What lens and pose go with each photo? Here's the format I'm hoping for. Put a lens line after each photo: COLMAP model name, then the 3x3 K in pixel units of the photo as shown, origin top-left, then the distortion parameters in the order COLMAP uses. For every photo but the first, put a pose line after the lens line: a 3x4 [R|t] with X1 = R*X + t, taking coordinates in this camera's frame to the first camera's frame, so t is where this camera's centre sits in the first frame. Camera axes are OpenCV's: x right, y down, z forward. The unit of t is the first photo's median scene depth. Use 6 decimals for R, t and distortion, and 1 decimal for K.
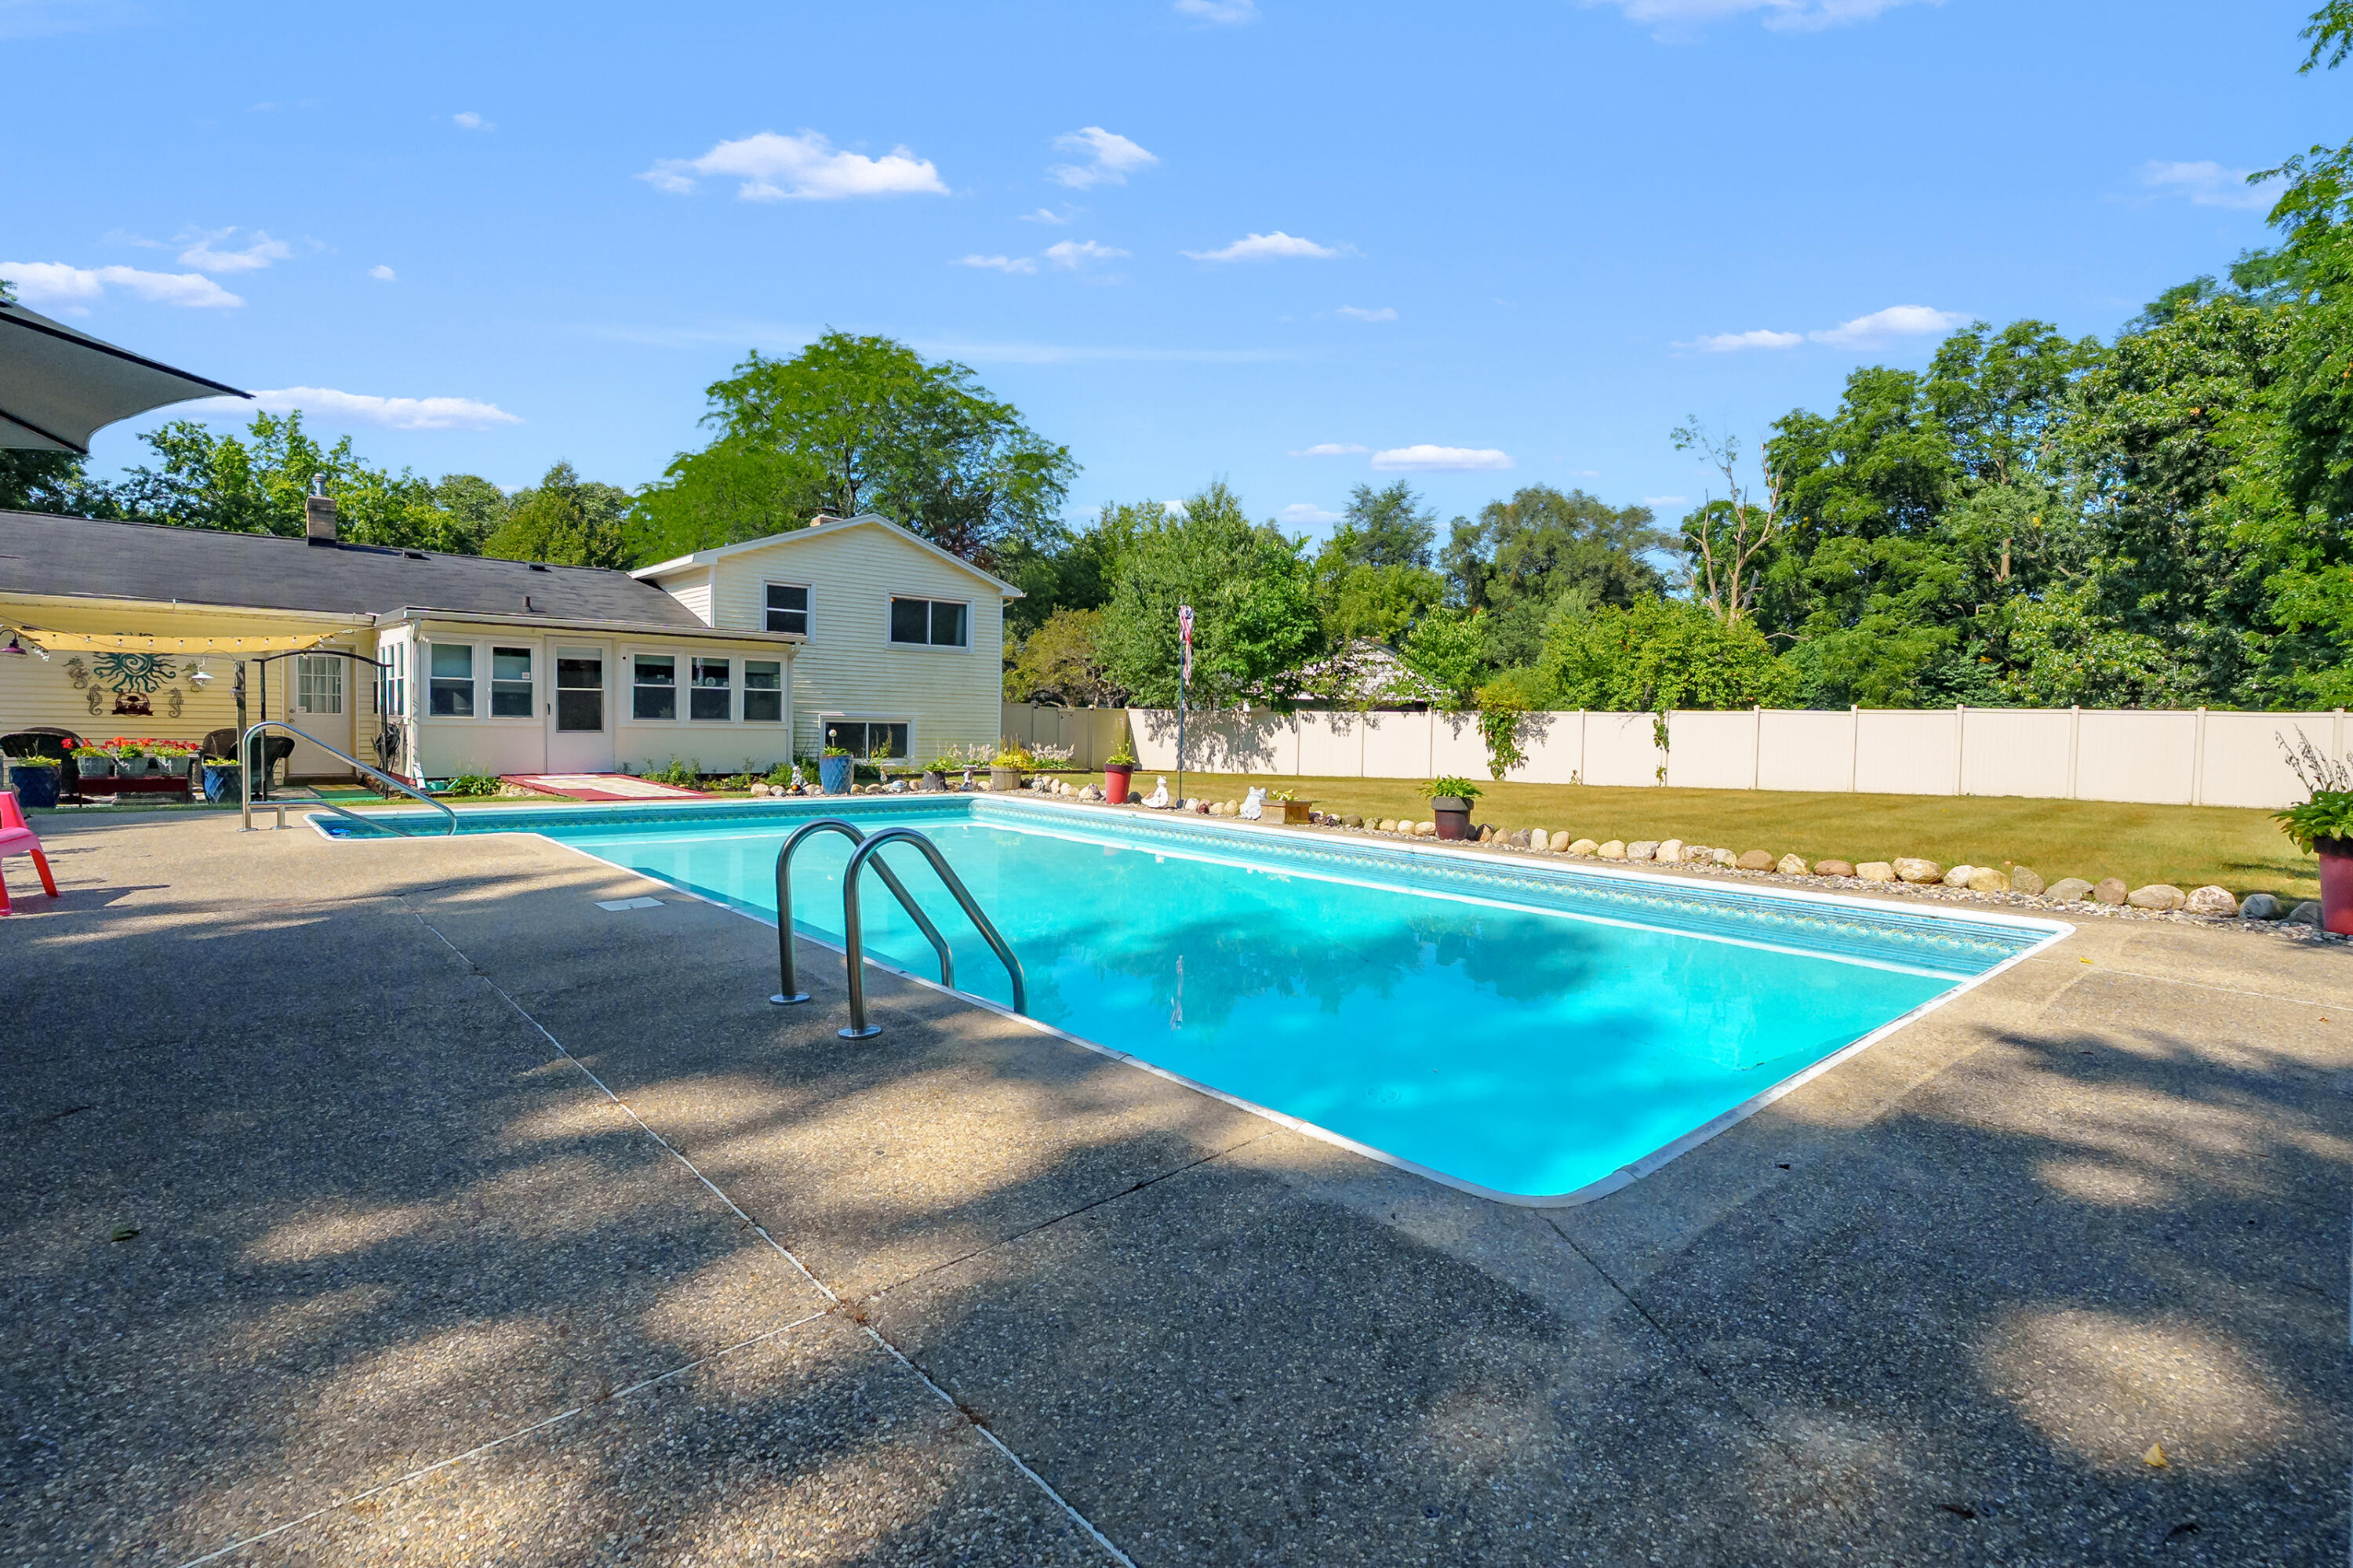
lens RADIAL K [[1075.3, 0, 1164.2], [0, 1075.3, 759.5], [0, 0, 1]] dist [-0.007933, 0.000887]
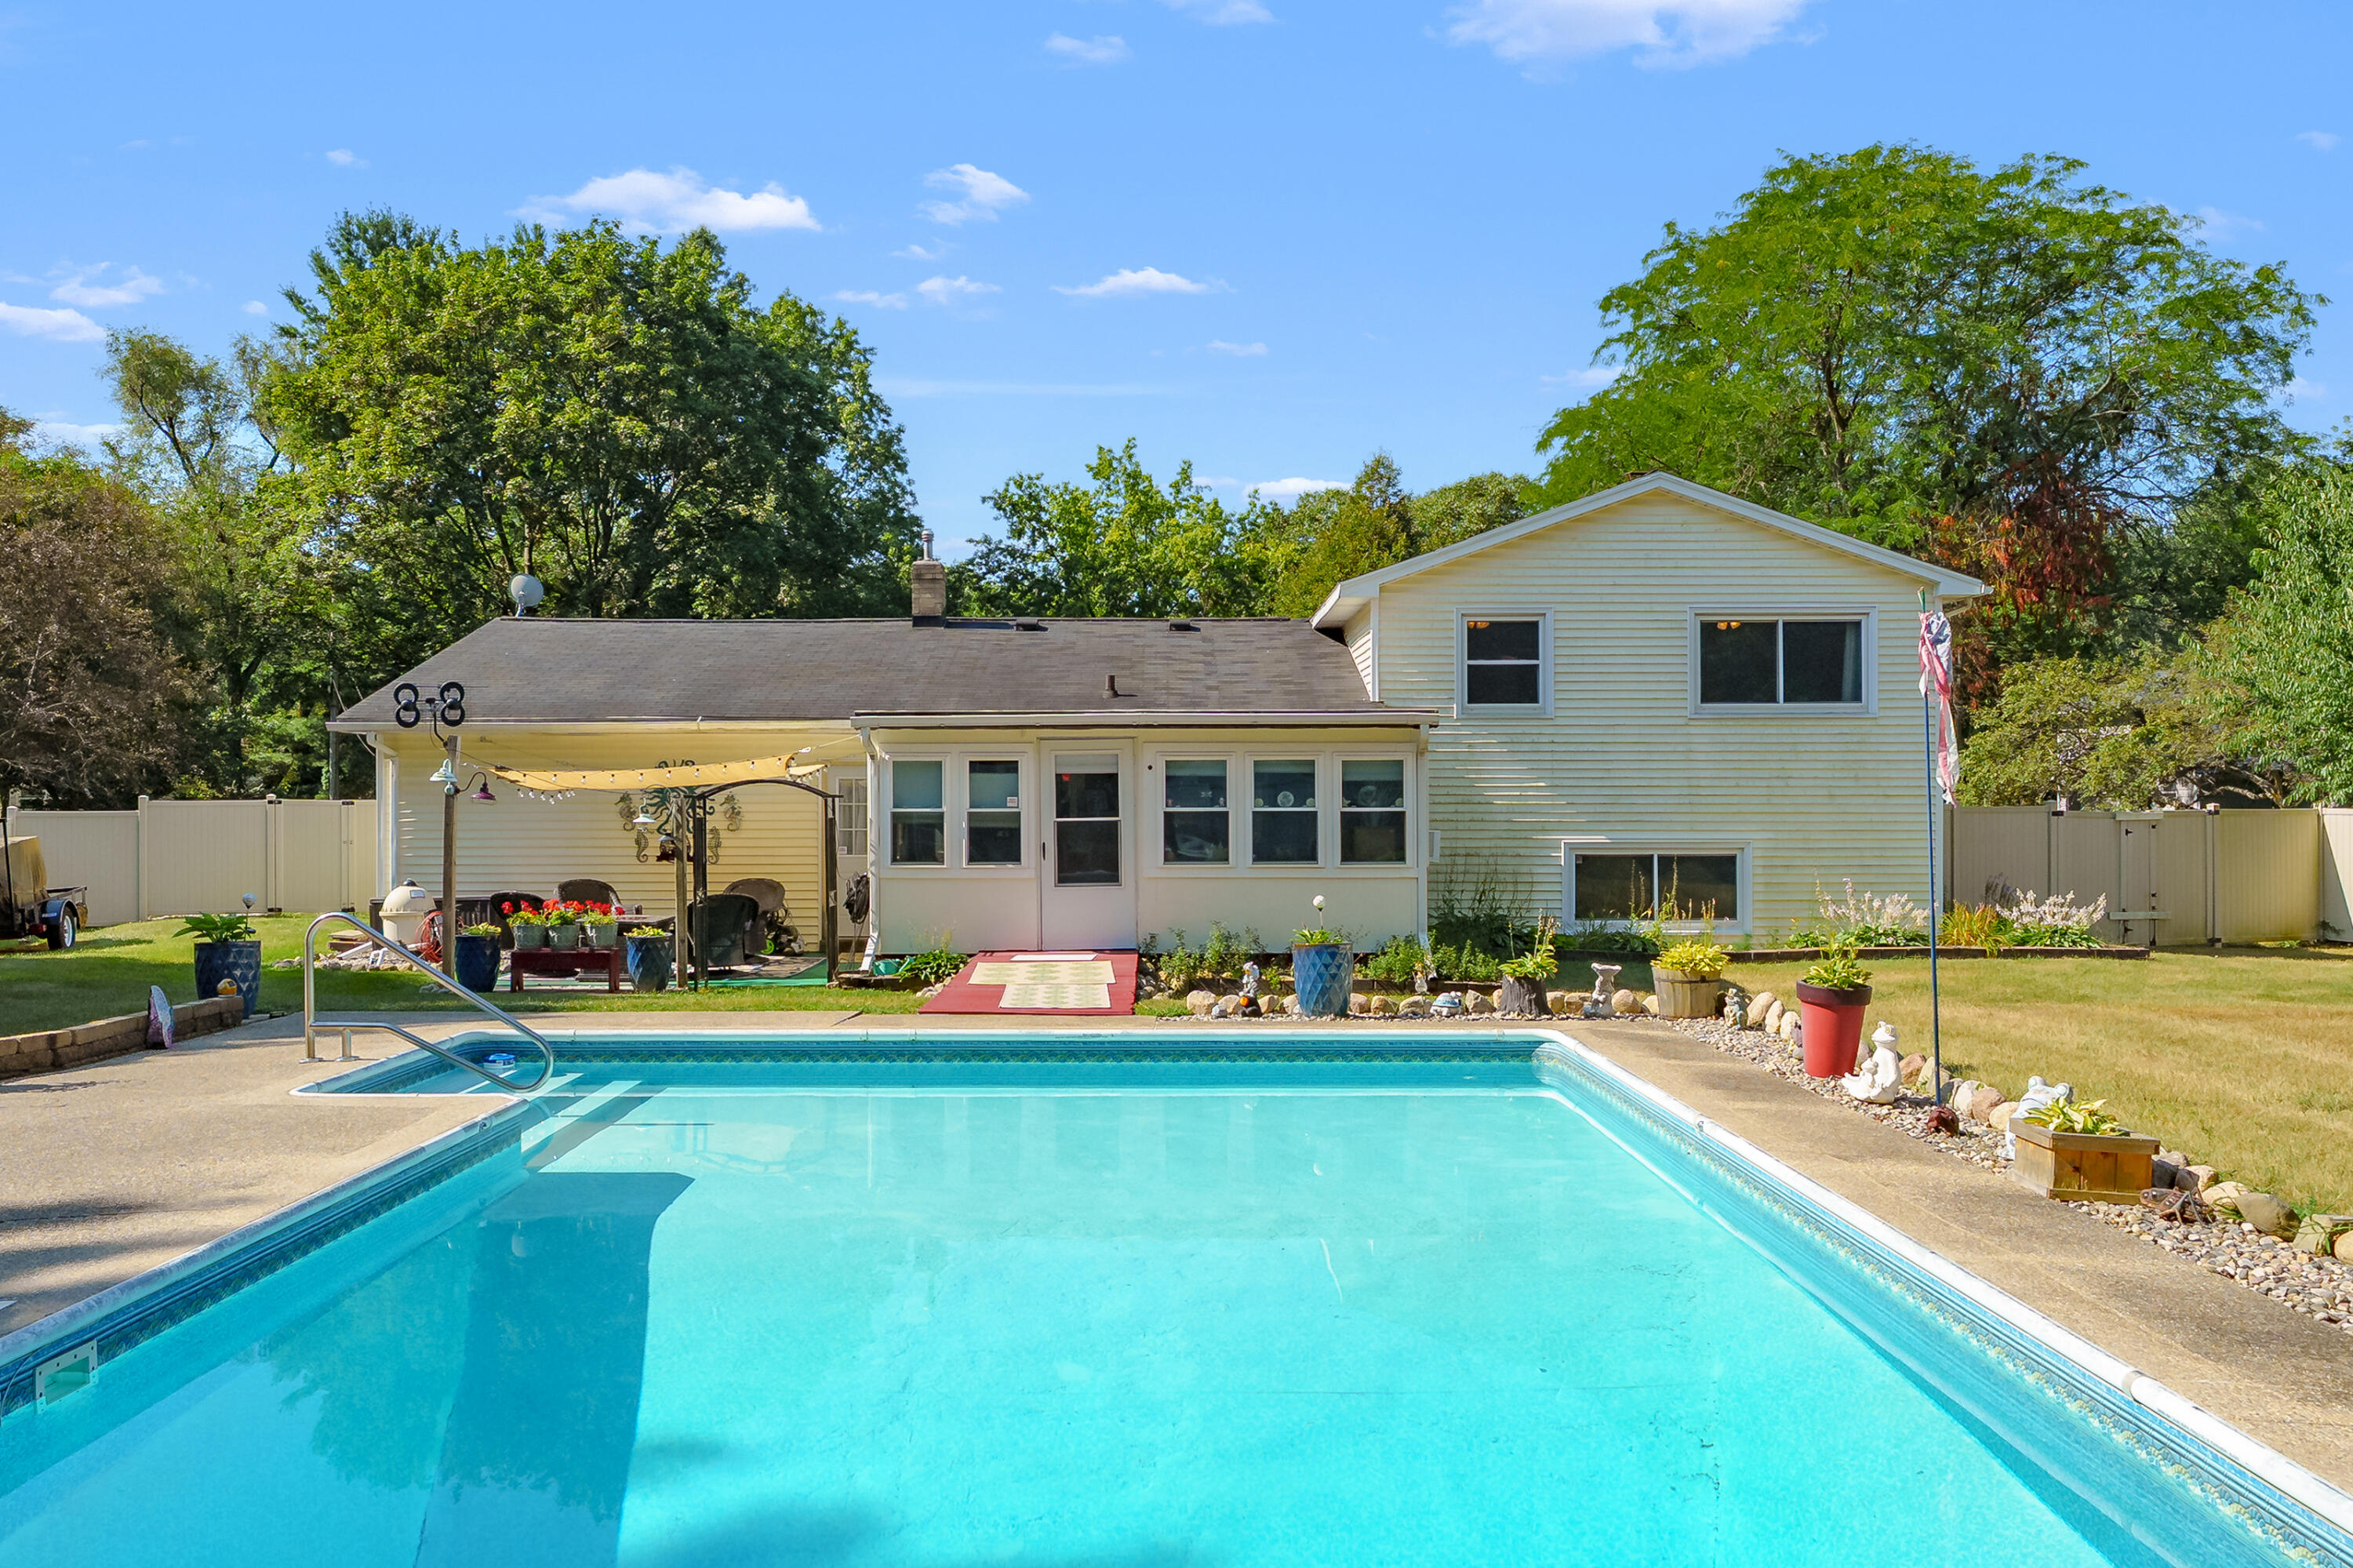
lens RADIAL K [[1765.0, 0, 1181.9], [0, 1765.0, 794.7], [0, 0, 1]] dist [-0.006380, -0.000024]
pose [[0.746914, -0.025576, -0.664429, 0.132128], [-0.005693, 0.998977, -0.044854, -0.021648], [0.664897, 0.037284, 0.746004, 0.160707]]
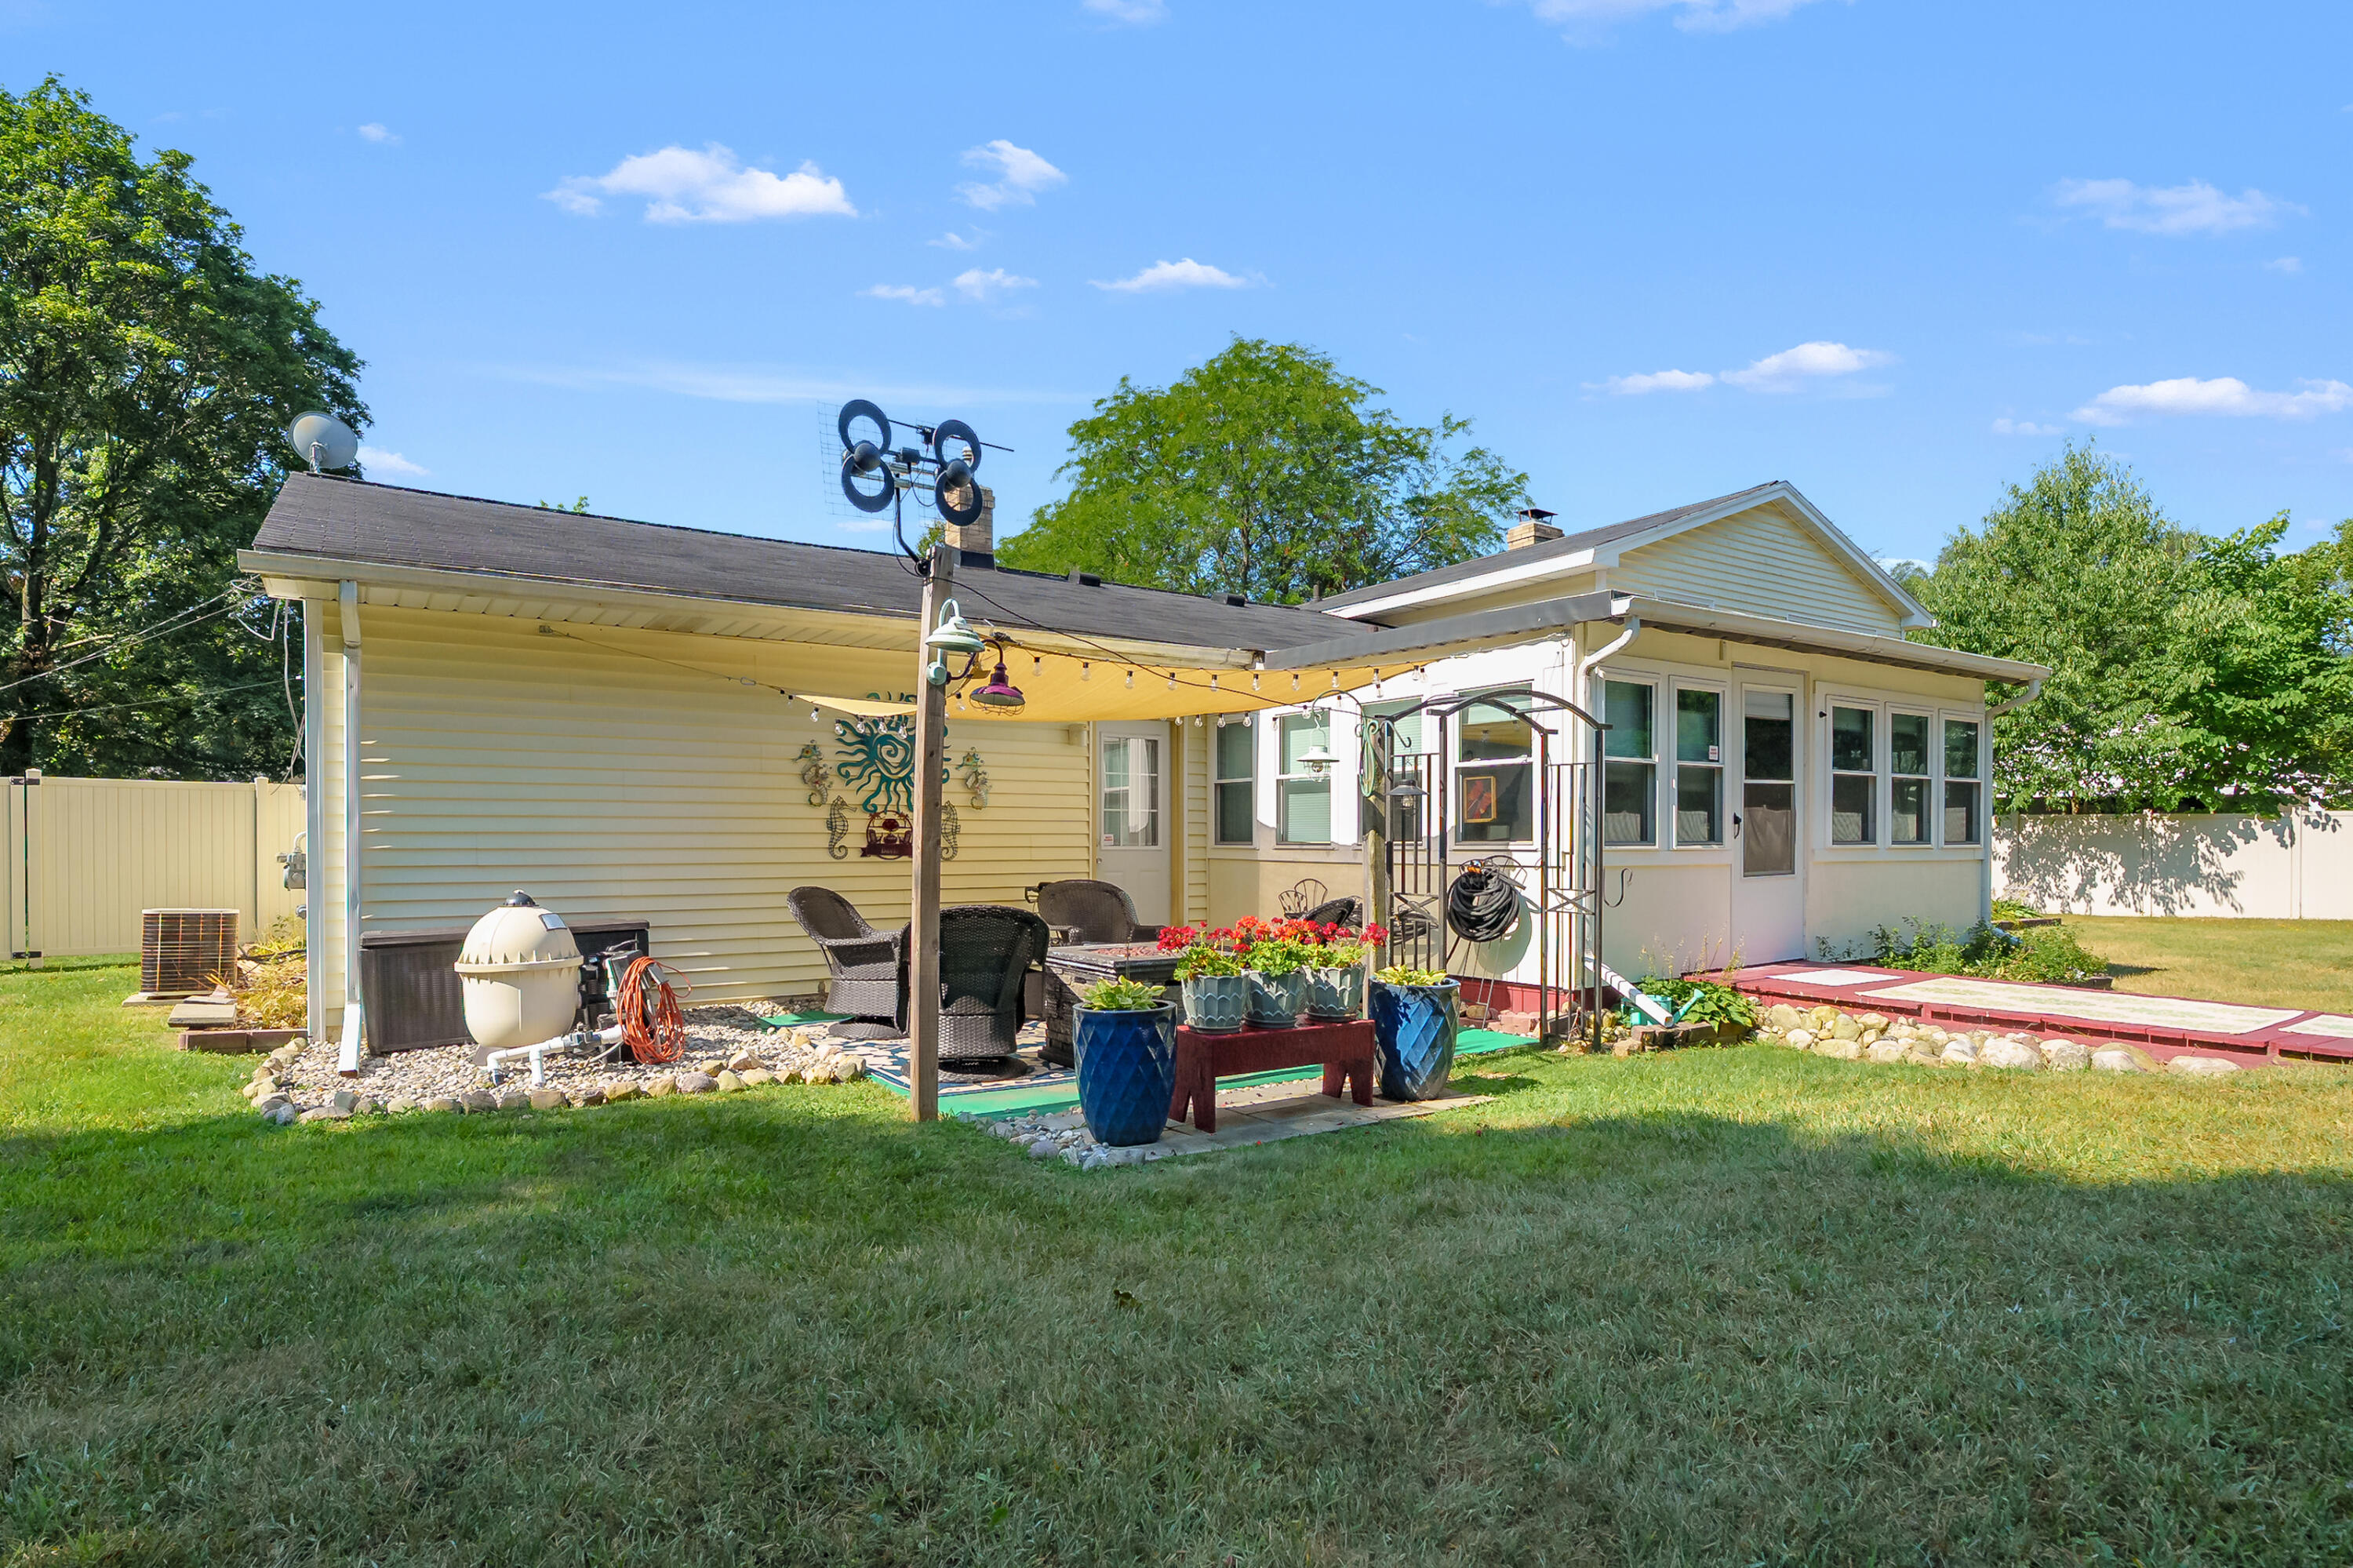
lens RADIAL K [[1188.1, 0, 1130.2], [0, 1188.1, 844.0], [0, 0, 1]] dist [-0.007081, -0.000382]
pose [[0.986259, -0.020787, -0.163891, -0.479173], [0.015460, 0.999312, -0.033708, -0.017146], [0.164479, 0.030711, 0.985902, 0.295424]]
